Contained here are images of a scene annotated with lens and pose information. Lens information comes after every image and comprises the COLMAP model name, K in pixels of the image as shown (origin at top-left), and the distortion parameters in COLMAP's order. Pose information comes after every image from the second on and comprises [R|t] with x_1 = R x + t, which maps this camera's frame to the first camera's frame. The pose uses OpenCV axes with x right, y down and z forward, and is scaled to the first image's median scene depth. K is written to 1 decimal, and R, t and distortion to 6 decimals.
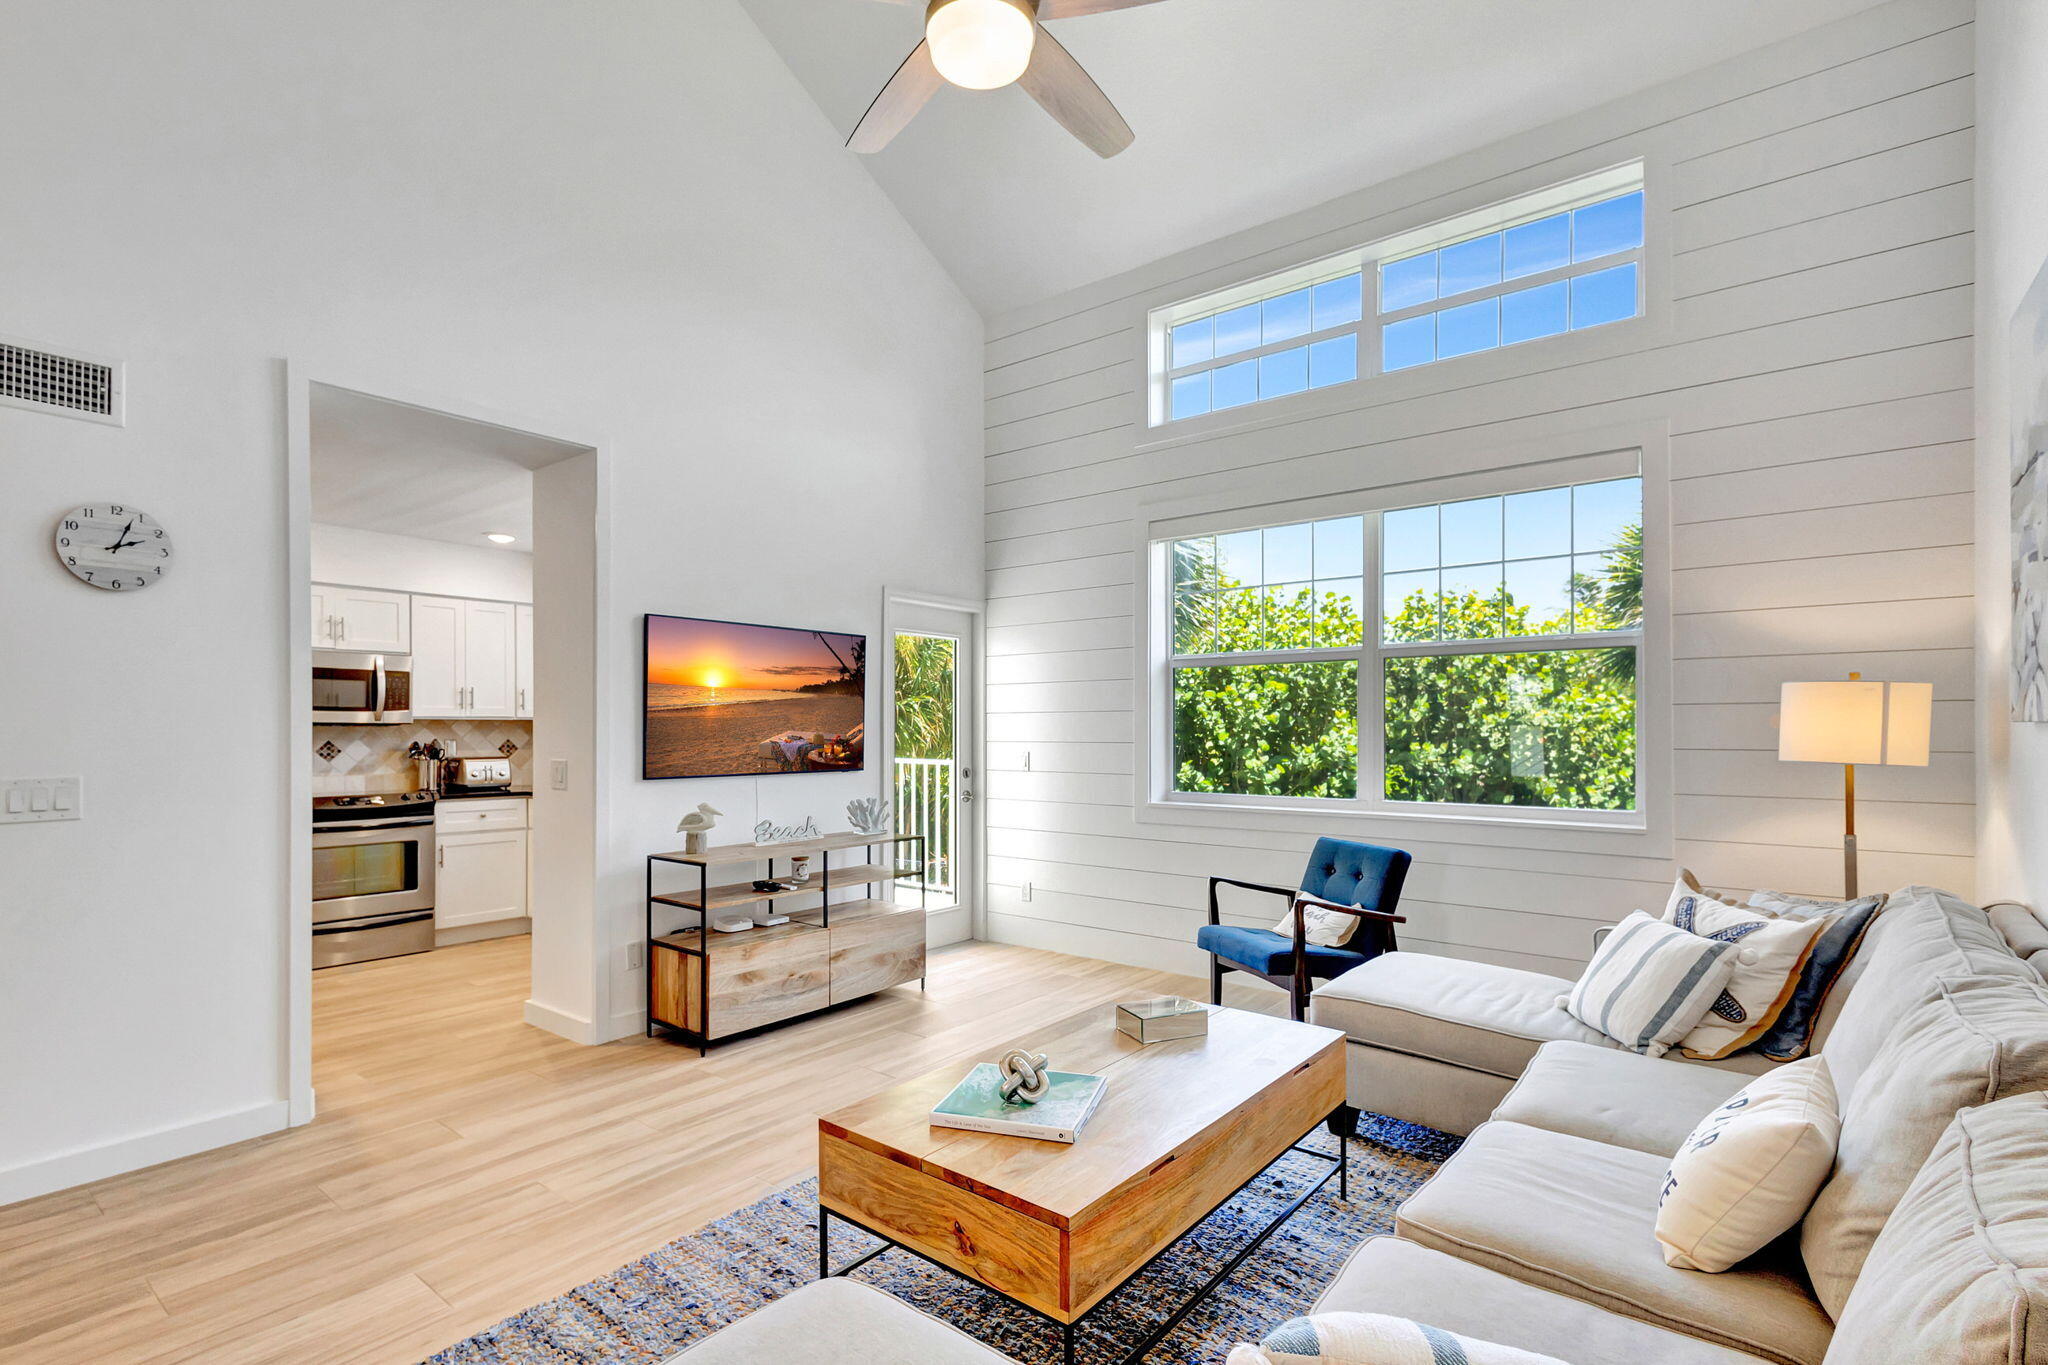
lens RADIAL K [[968.6, 0, 1024.3], [0, 968.6, 720.7], [0, 0, 1]] dist [0.003684, 0.000869]
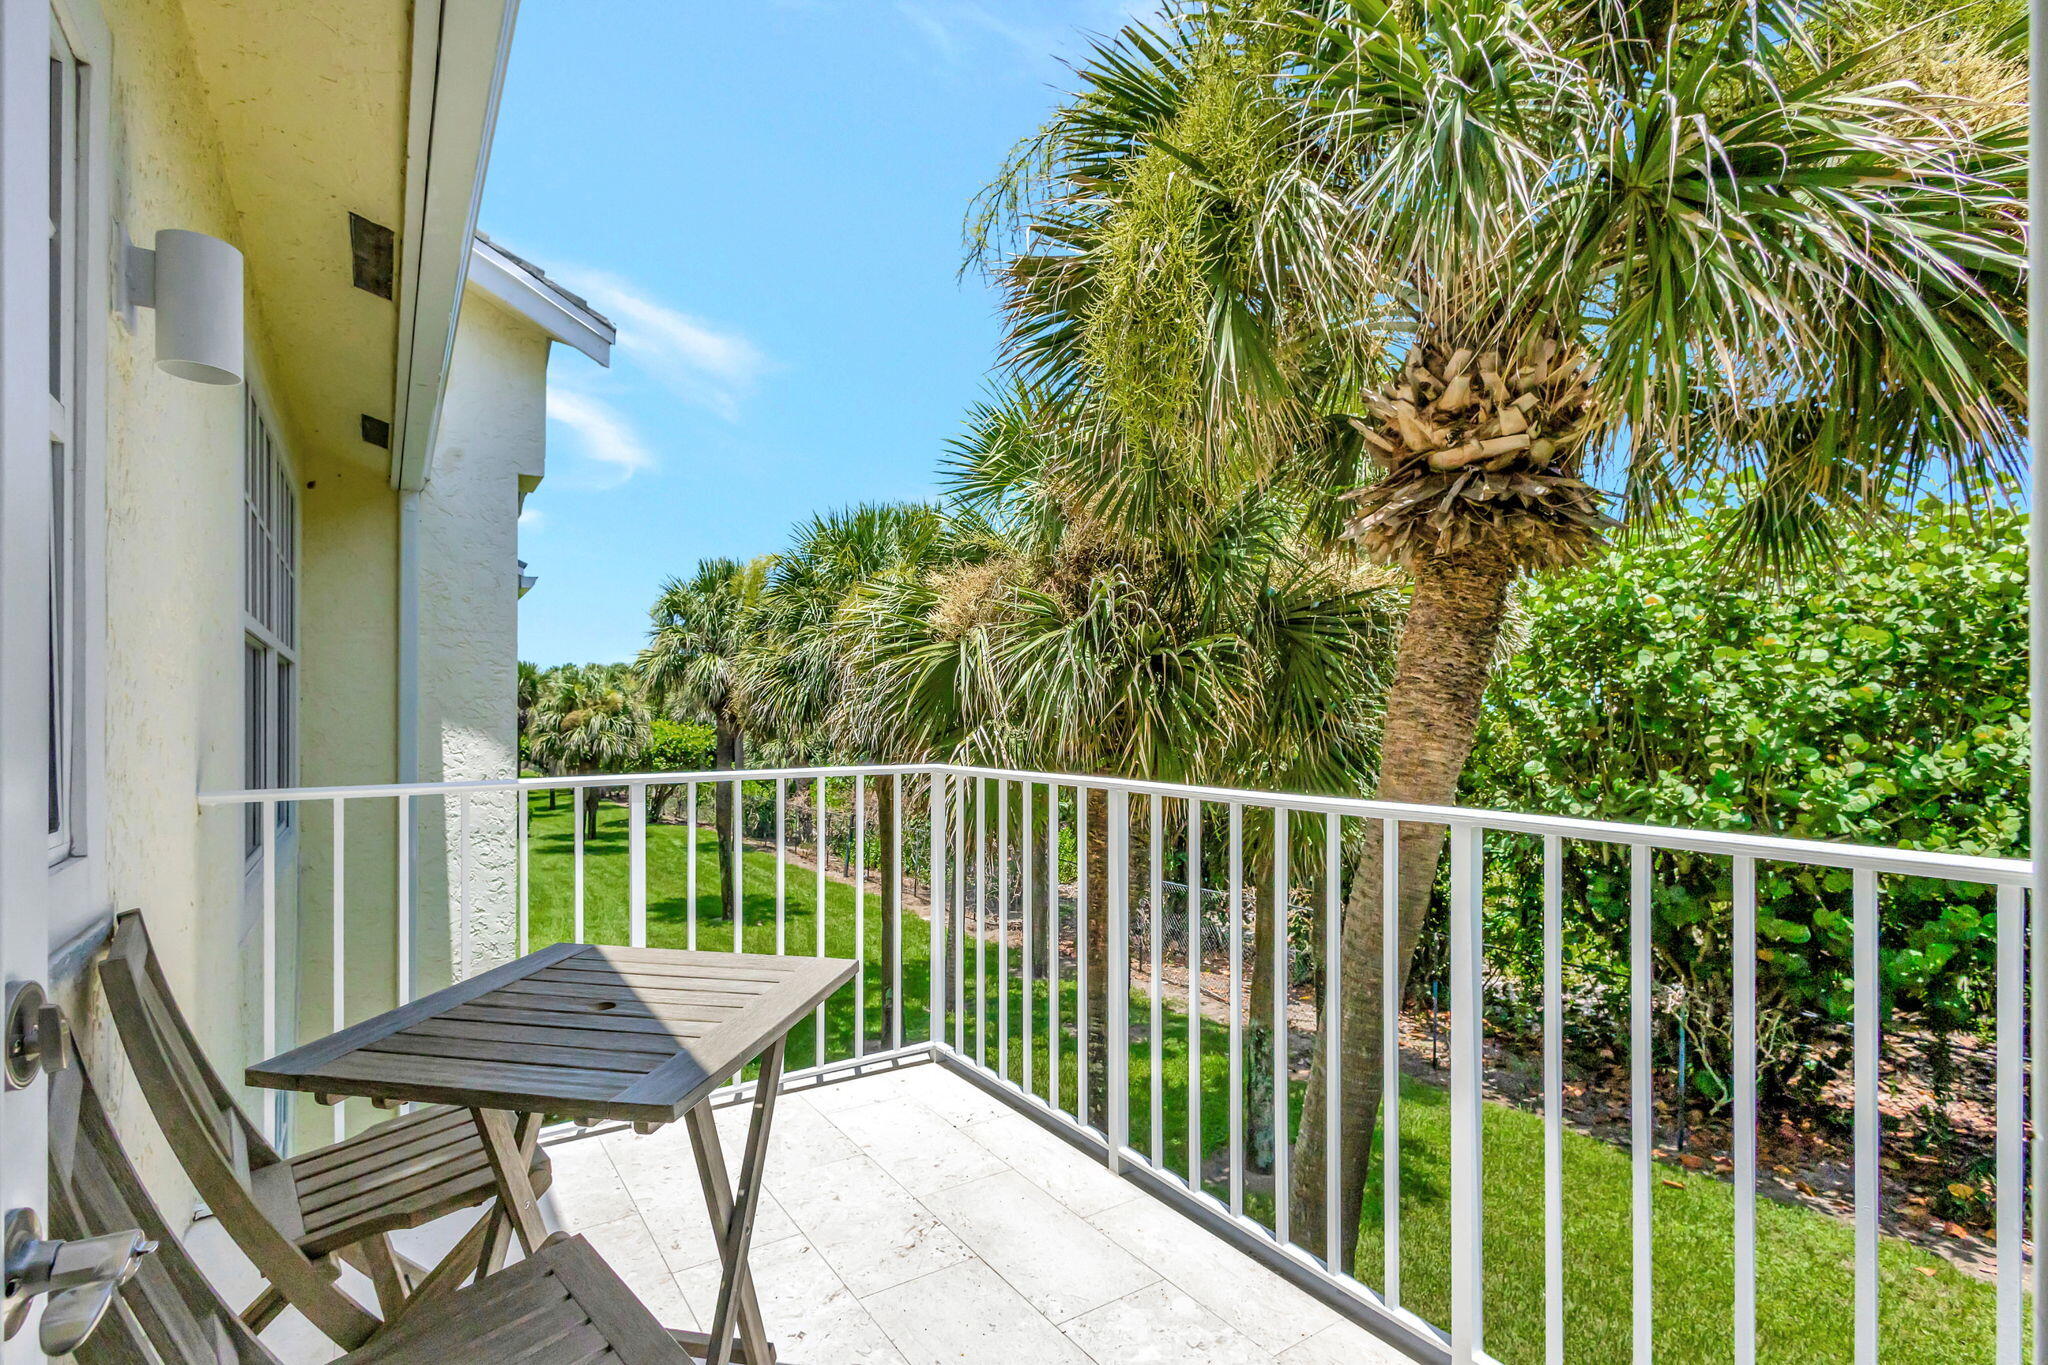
lens RADIAL K [[968.6, 0, 1024.3], [0, 968.6, 720.7], [0, 0, 1]] dist [0.003684, 0.000869]
pose [[0.955571, -0.000093, -0.294762, -0.034381], [0.002458, 0.999968, 0.007653, 0.006830], [0.294752, -0.008038, 0.955540, 0.314381]]
